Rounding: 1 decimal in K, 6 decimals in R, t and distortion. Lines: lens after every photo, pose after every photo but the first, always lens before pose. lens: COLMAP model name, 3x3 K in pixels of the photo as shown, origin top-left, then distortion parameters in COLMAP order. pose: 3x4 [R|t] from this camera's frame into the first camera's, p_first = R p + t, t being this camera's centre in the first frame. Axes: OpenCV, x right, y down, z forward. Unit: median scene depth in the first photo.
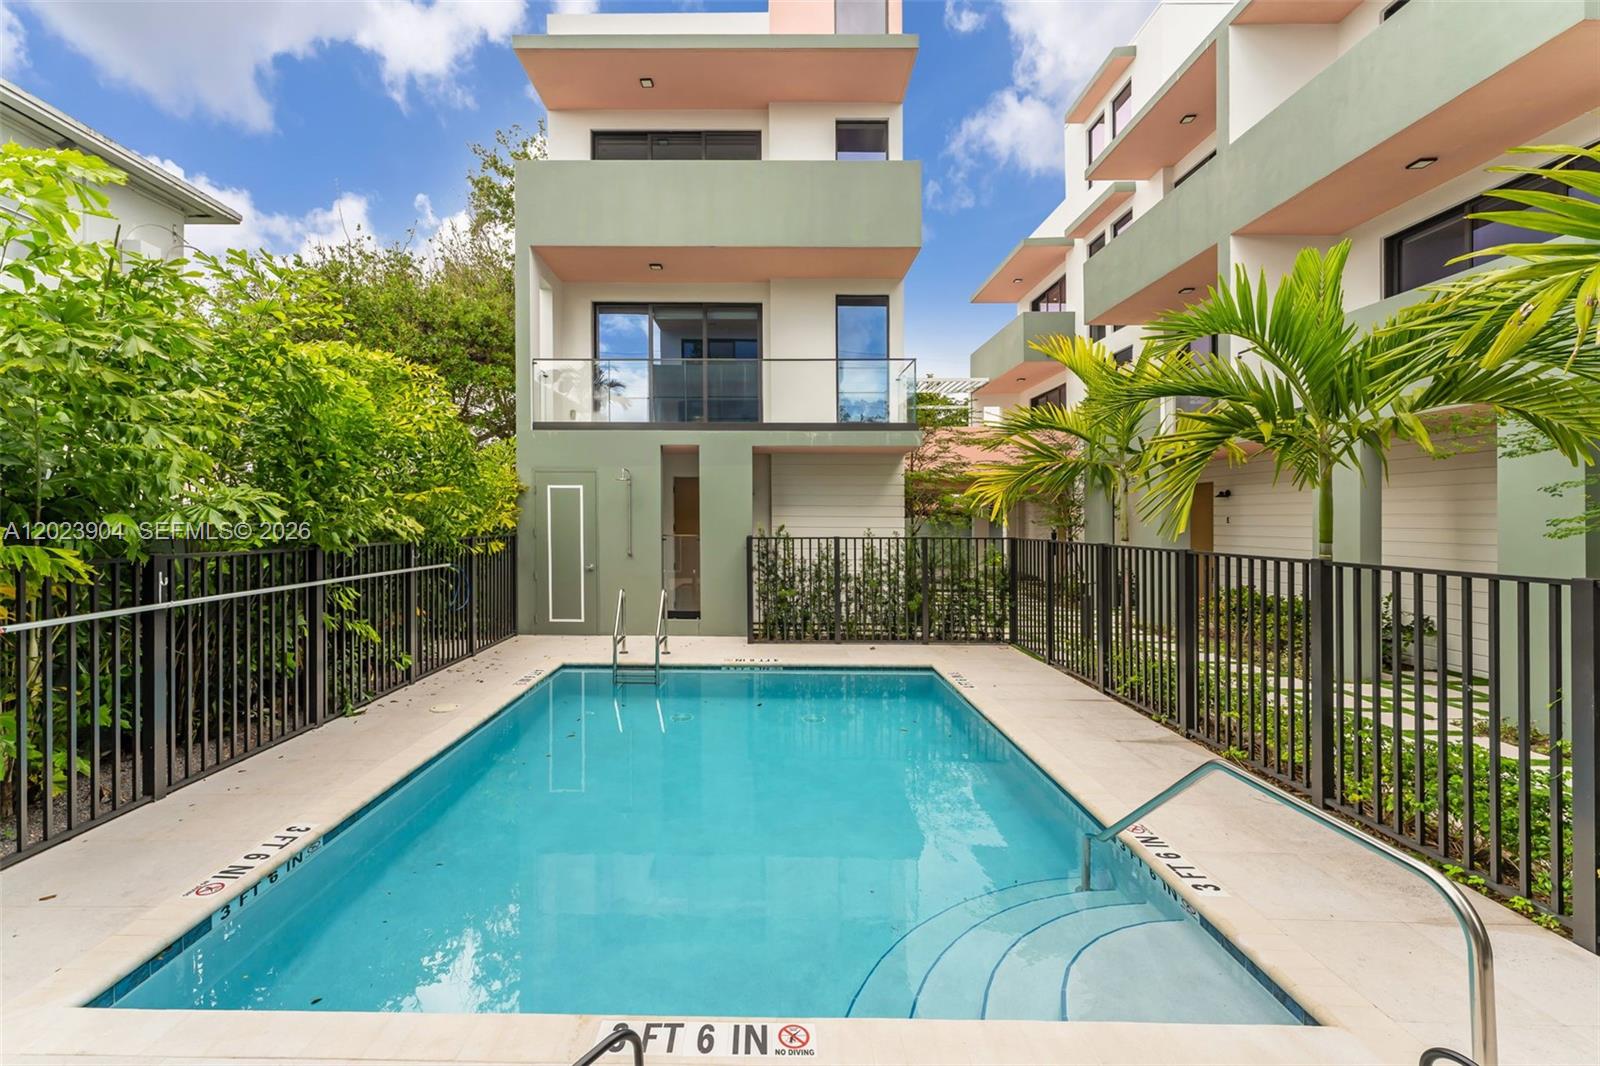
lens RADIAL K [[662.1, 0, 771.1], [0, 662.1, 516.4], [0, 0, 1]] dist [-0.002746, -0.000260]
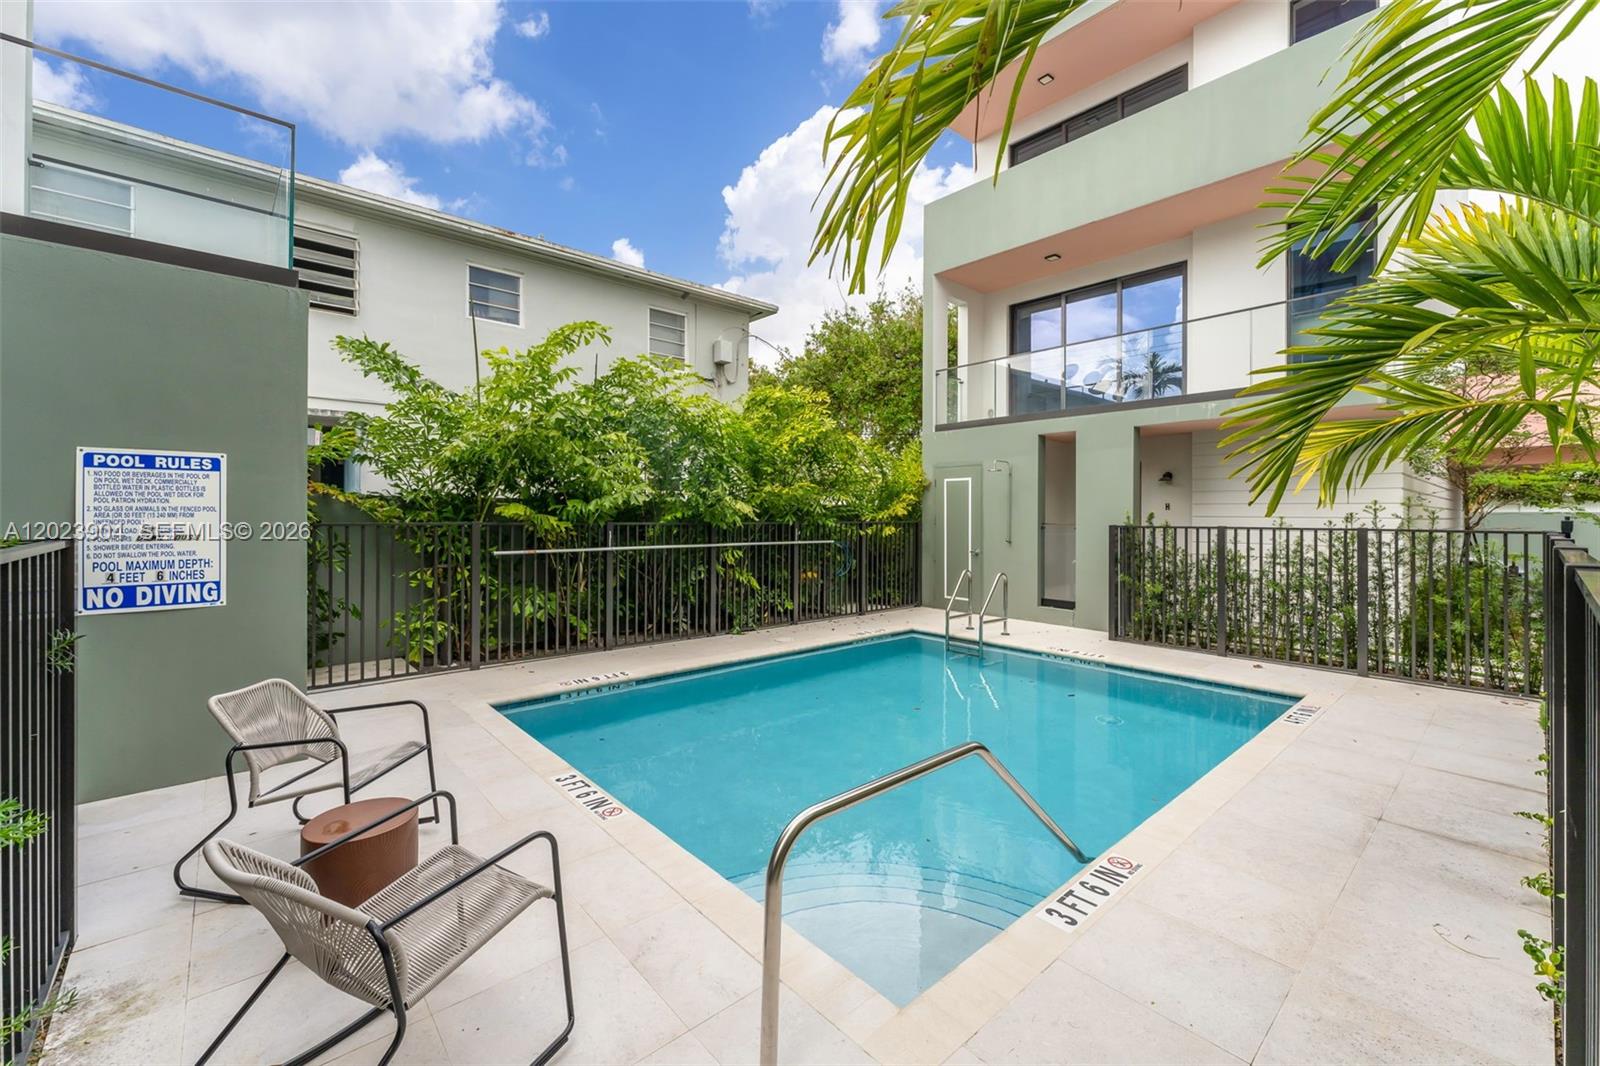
lens RADIAL K [[662.1, 0, 814.1], [0, 662.1, 517.4], [0, 0, 1]] dist [-0.002746, -0.000260]
pose [[0.671121, 0.000276, -0.741348, 0.385341], [0.003488, 0.999988, 0.003530, 0.015138], [0.741340, -0.004955, 0.671111, 0.069263]]
